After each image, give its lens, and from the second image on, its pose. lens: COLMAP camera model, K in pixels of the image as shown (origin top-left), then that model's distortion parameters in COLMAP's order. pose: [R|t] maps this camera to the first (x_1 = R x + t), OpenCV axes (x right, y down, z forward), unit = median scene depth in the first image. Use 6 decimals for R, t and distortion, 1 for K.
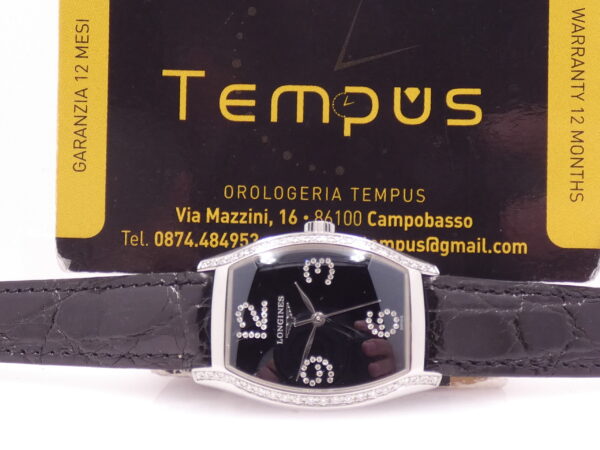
lens RADIAL K [[879.1, 0, 300.0], [0, 879.1, 225.0], [0, 0, 1]] dist [0.005897, 0.067737]
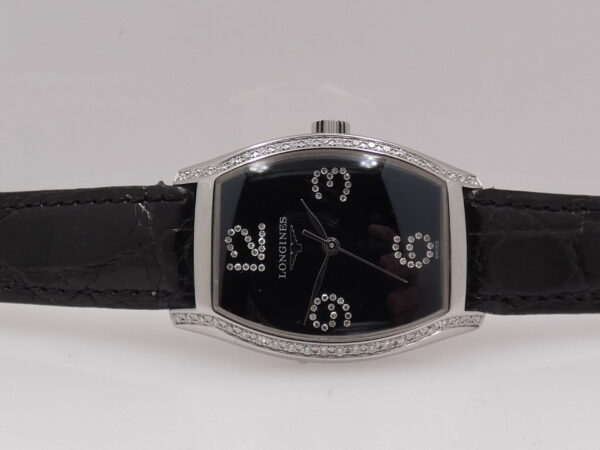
lens RADIAL K [[879.1, 0, 300.0], [0, 879.1, 225.0], [0, 0, 1]] dist [0.005897, 0.067737]
pose [[0.998891, -0.006314, 0.046652, -0.042881], [0.000432, 0.992152, 0.125035, -0.009044], [-0.047075, -0.124876, 0.991055, 0.228290]]
